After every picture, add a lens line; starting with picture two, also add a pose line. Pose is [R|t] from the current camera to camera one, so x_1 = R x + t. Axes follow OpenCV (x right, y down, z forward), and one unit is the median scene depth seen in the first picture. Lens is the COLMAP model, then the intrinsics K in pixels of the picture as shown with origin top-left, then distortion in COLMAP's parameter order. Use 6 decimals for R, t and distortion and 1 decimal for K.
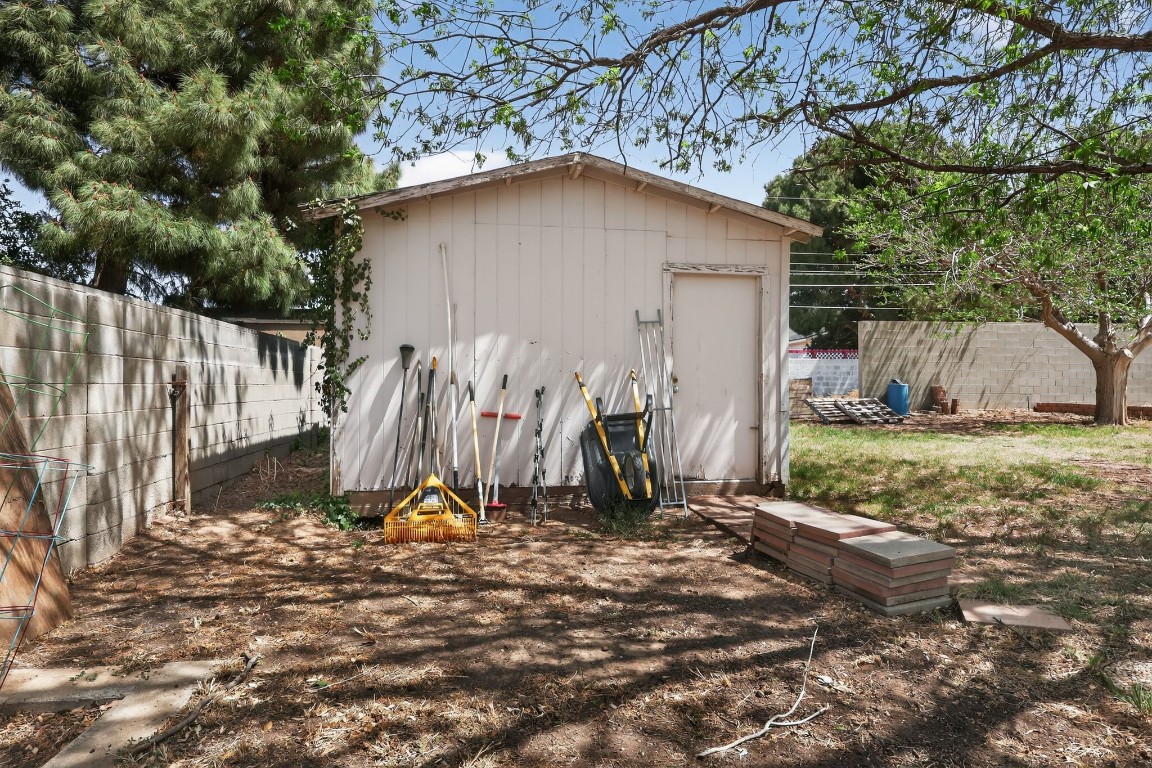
lens RADIAL K [[552.1, 0, 561.9], [0, 552.1, 373.3], [0, 0, 1]] dist [-0.000261, 0.000007]
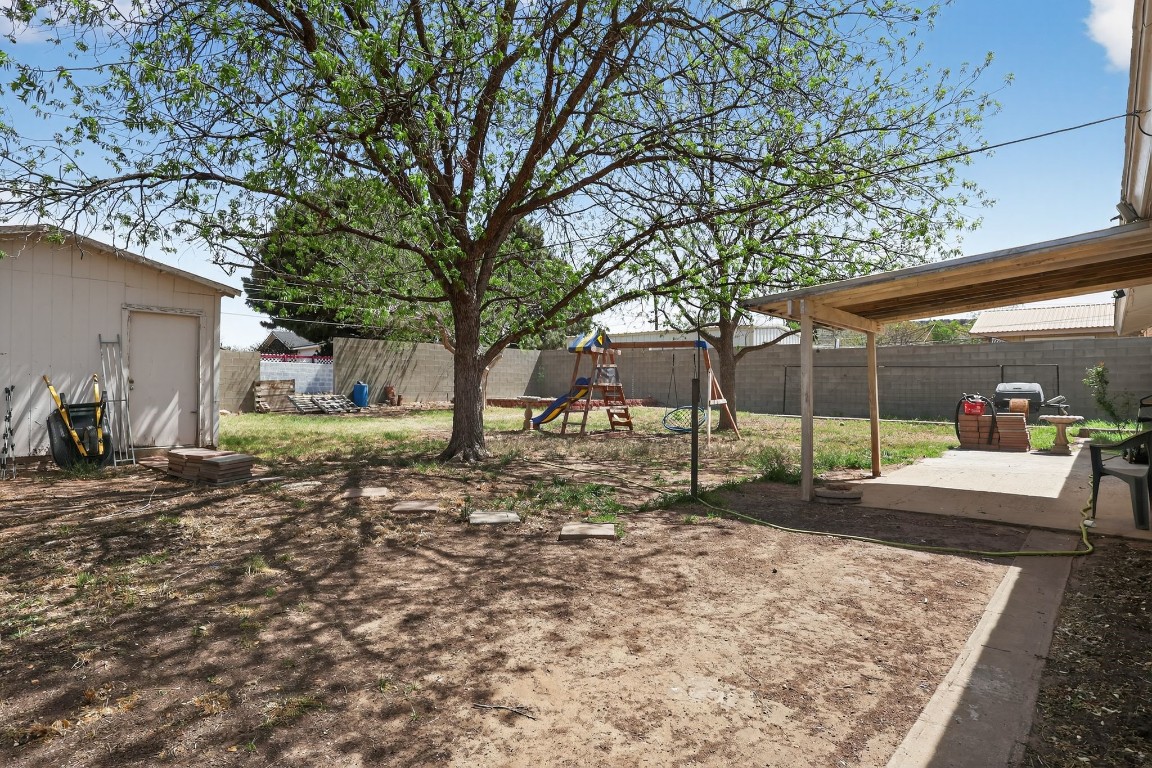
lens RADIAL K [[608.2, 0, 576.0], [0, 608.2, 384.0], [0, 0, 1]] dist [-0.000443, 0.000514]
pose [[0.761649, 0.006046, 0.647962, 0.053023], [-0.018606, 0.999748, 0.012542, -0.024794], [-0.647723, -0.021608, 0.761569, -1.068137]]
